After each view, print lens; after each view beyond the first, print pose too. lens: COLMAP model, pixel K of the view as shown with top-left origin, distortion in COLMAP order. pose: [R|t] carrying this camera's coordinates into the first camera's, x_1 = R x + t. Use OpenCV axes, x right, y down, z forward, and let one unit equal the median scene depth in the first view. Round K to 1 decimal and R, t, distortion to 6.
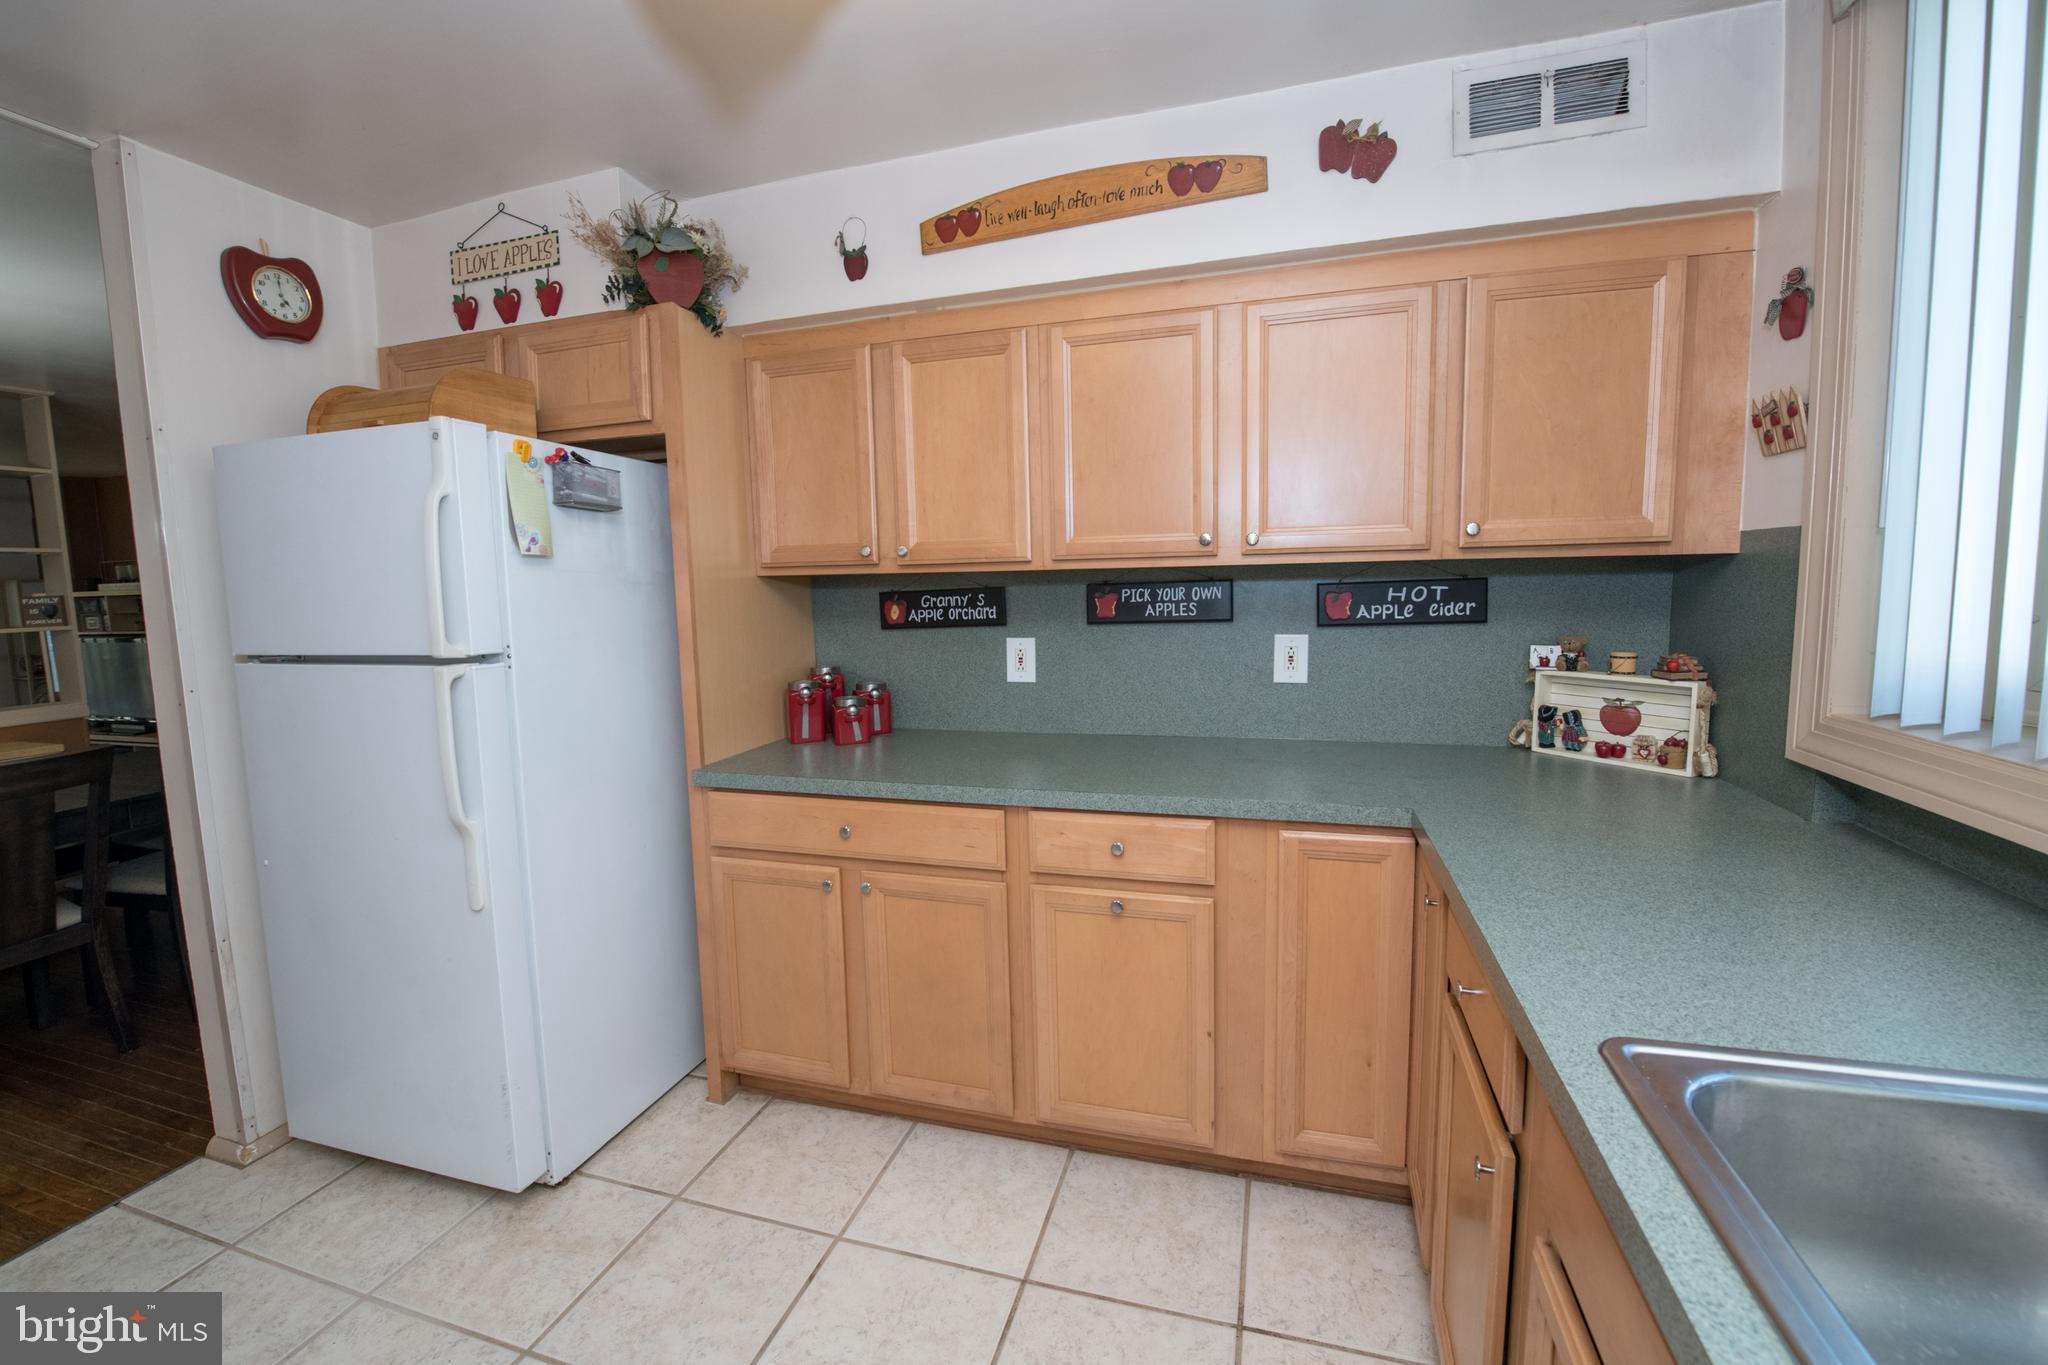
lens RADIAL K [[860.9, 0, 1015.0], [0, 860.9, 674.0], [0, 0, 1]] dist [-0.014371, -0.002848]
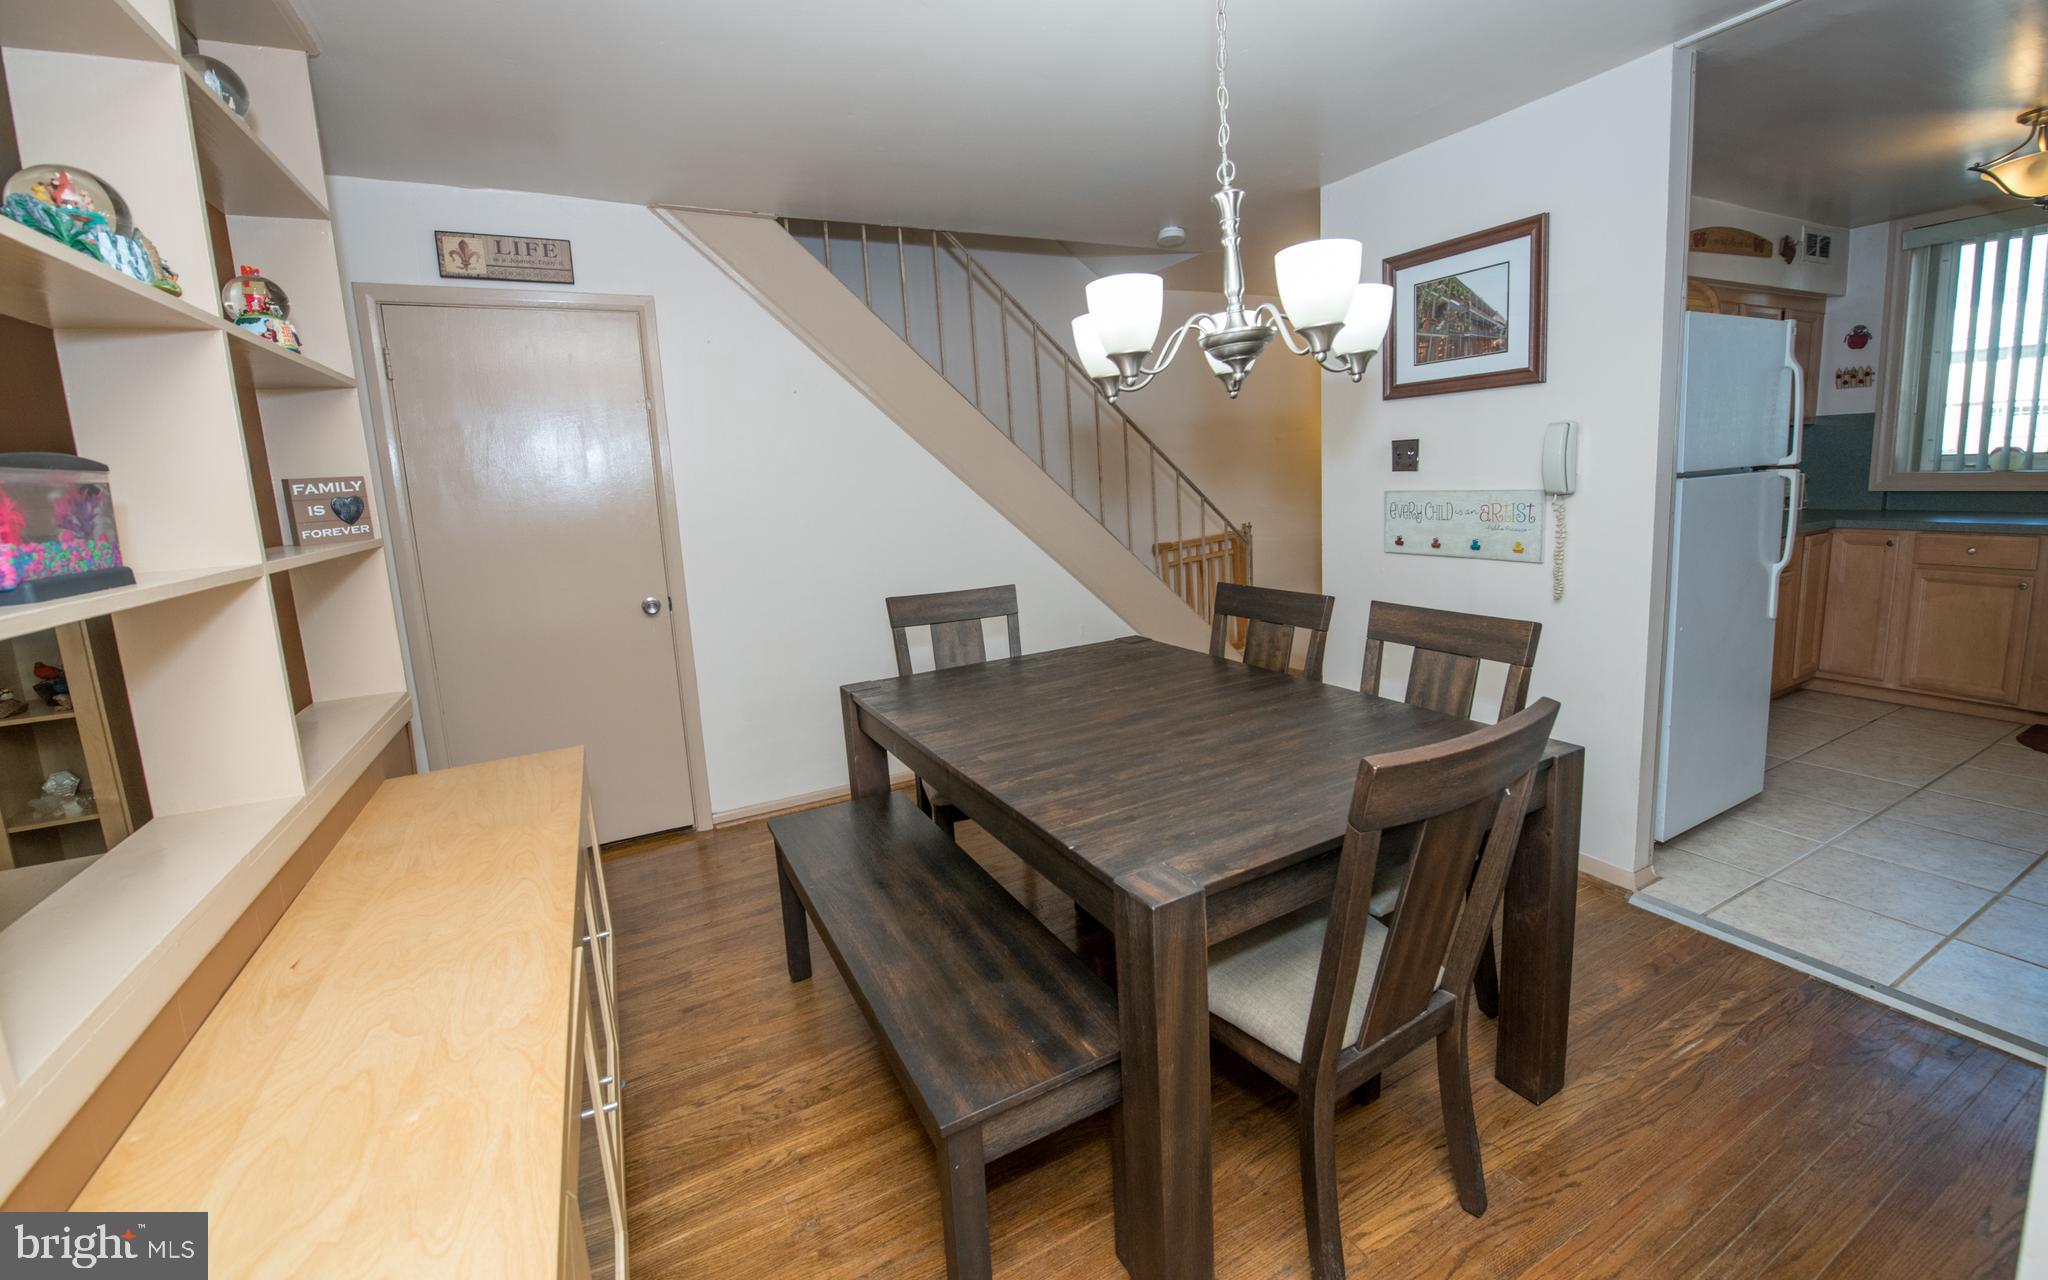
lens RADIAL K [[839.8, 0, 1034.1], [0, 839.8, 603.2], [0, 0, 1]] dist [-0.022683, -0.000946]
pose [[0.700755, -0.120666, 0.703123, -2.322120], [0.115298, 0.991791, 0.055296, -0.004246], [-0.704023, 0.042320, 0.708915, 0.750982]]
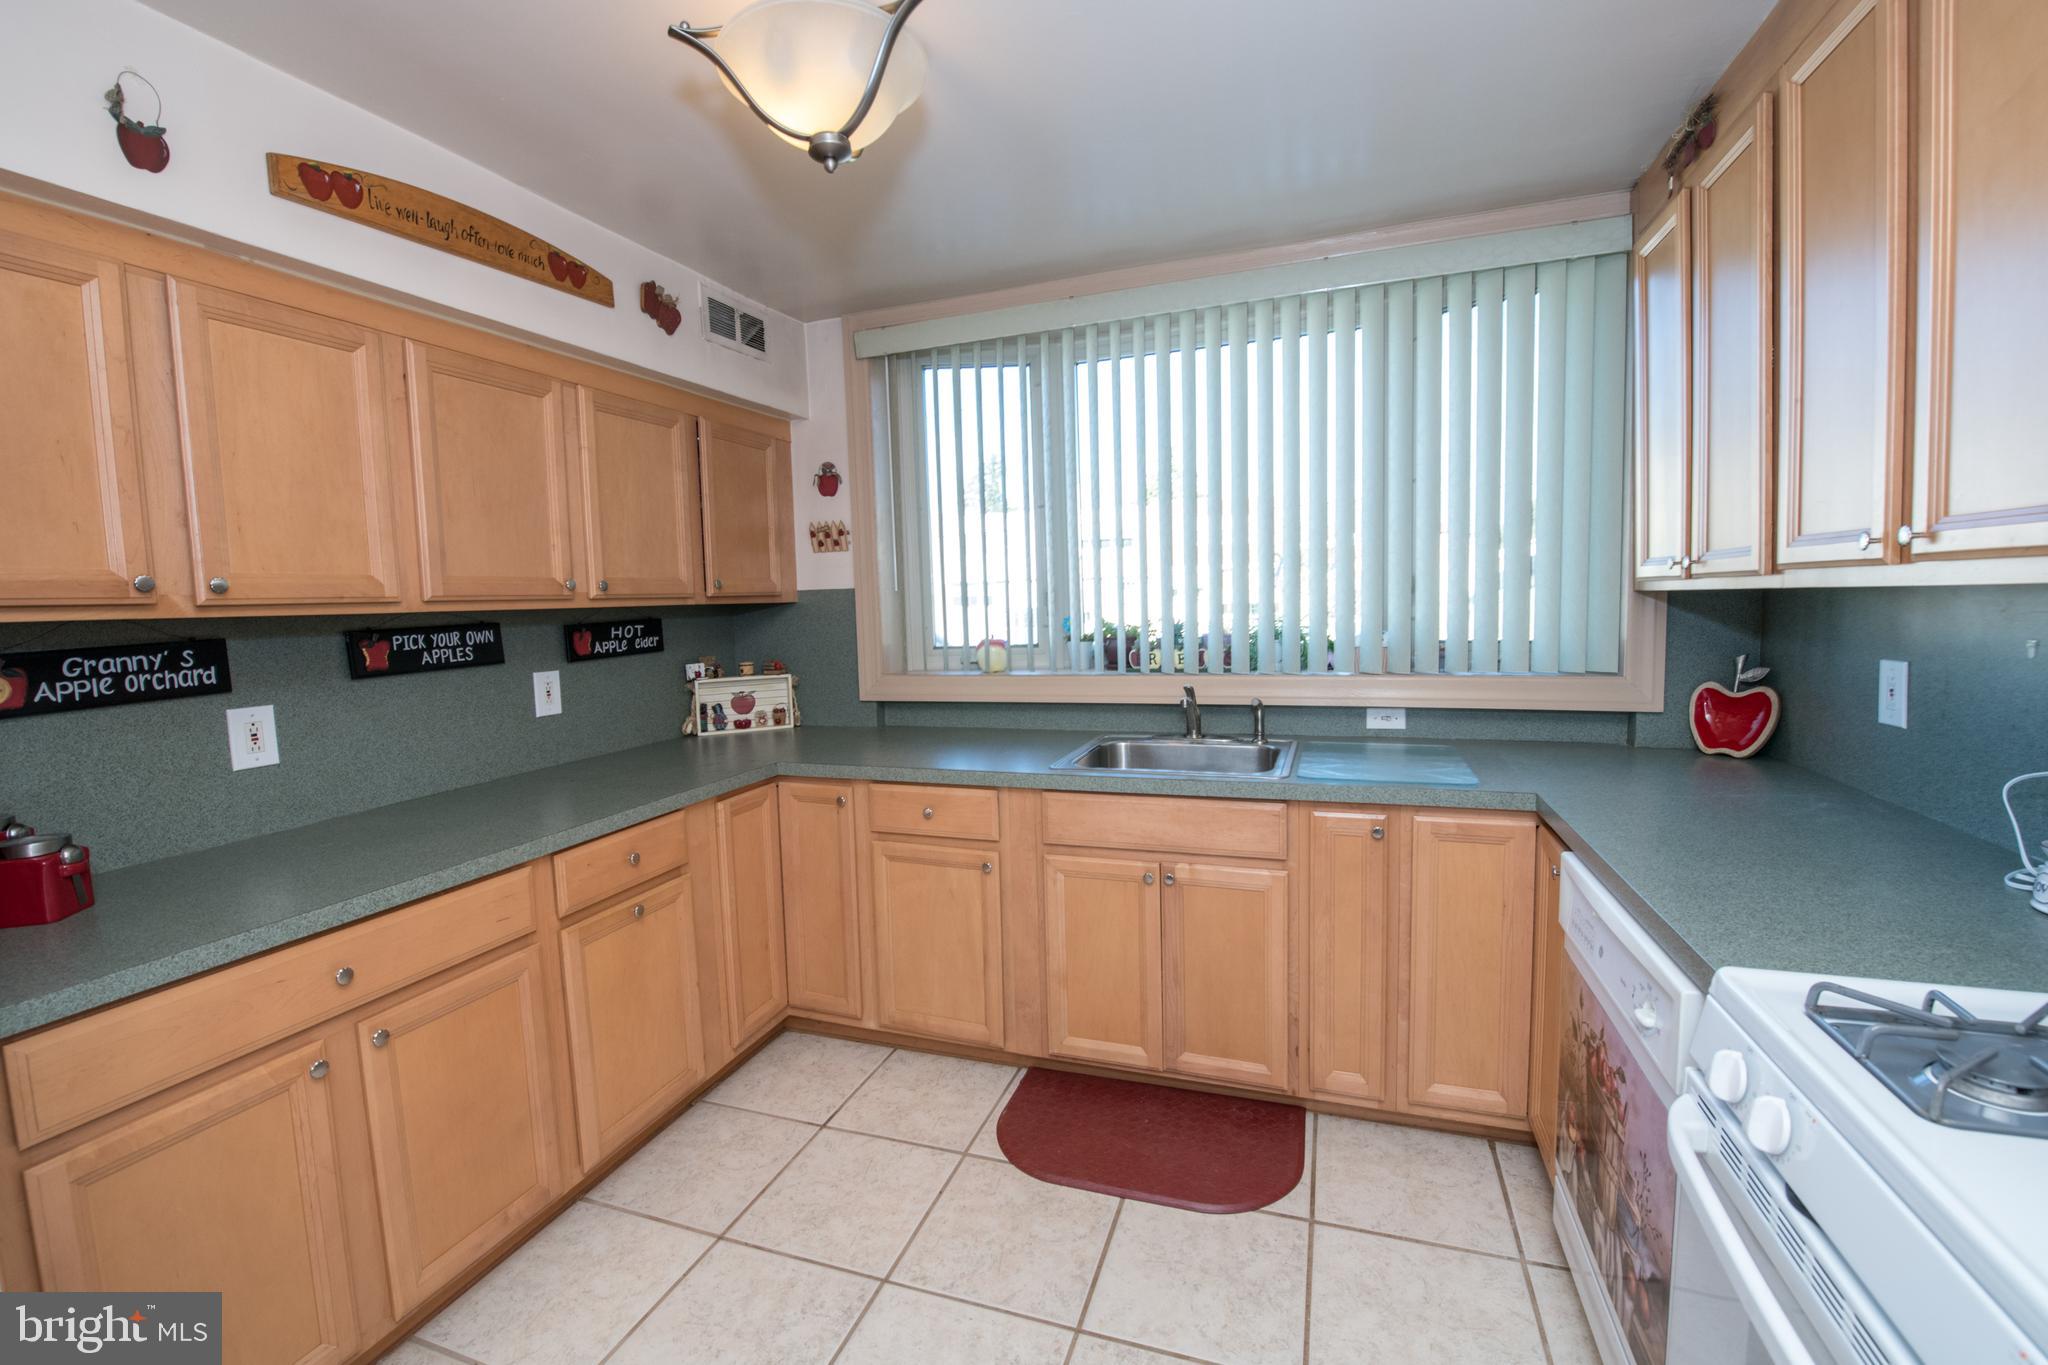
lens RADIAL K [[860.9, 0, 1025.0], [0, 860.9, 676.0], [0, 0, 1]] dist [-0.014371, -0.002848]
pose [[0.033060, -0.067974, 0.997139, -0.831195], [0.140068, 0.988154, 0.062718, -0.024840], [-0.989590, 0.137594, 0.042189, 0.367093]]
